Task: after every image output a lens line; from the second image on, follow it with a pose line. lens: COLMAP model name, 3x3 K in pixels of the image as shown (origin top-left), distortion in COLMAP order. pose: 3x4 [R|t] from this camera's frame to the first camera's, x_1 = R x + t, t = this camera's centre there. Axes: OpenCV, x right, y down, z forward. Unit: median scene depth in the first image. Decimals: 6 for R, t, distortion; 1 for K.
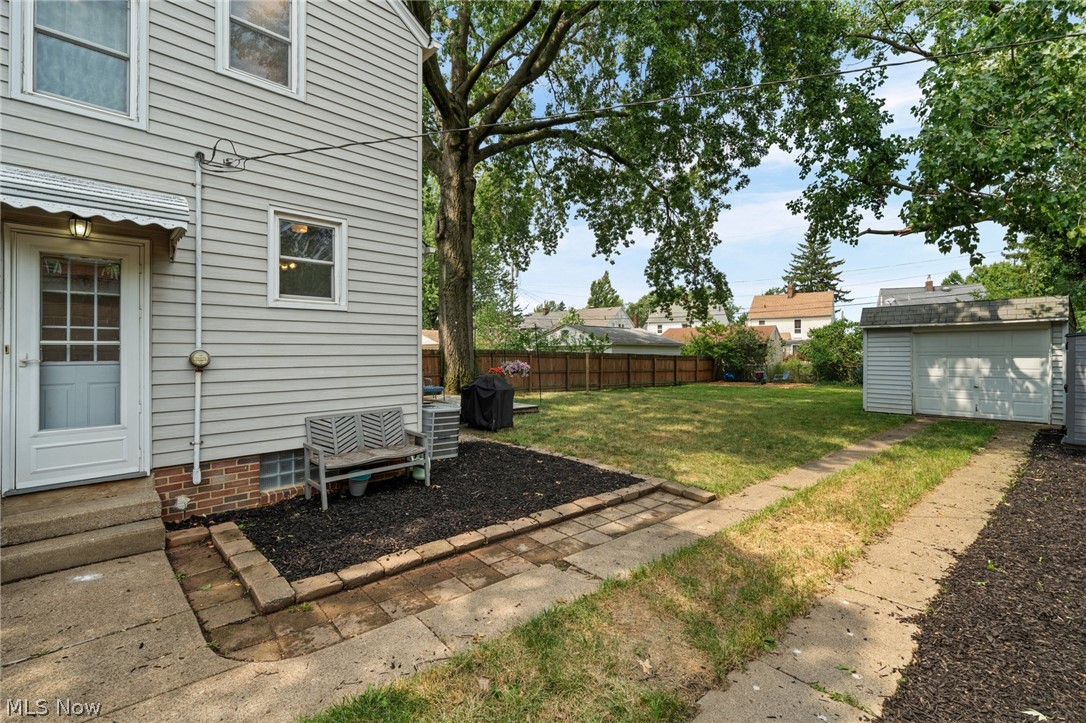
lens RADIAL K [[487.4, 0, 541.7], [0, 487.4, 339.3], [0, 0, 1]] dist [0.001383, 0.000582]
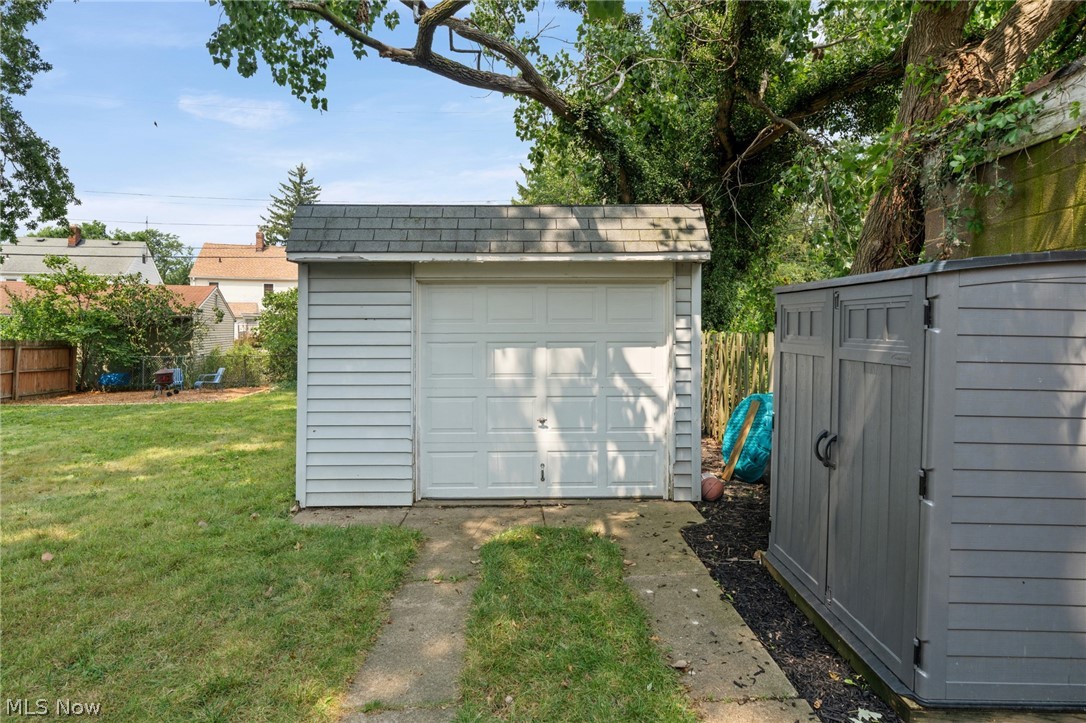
lens RADIAL K [[609.6, 0, 542.2], [0, 609.6, 345.0], [0, 0, 1]] dist [-0.076765, 0.000045]
pose [[0.640972, -0.013821, 0.767439, 0.264194], [-0.023353, 0.999024, 0.037497, 0.008790], [-0.767209, -0.041957, 0.640024, 0.355909]]
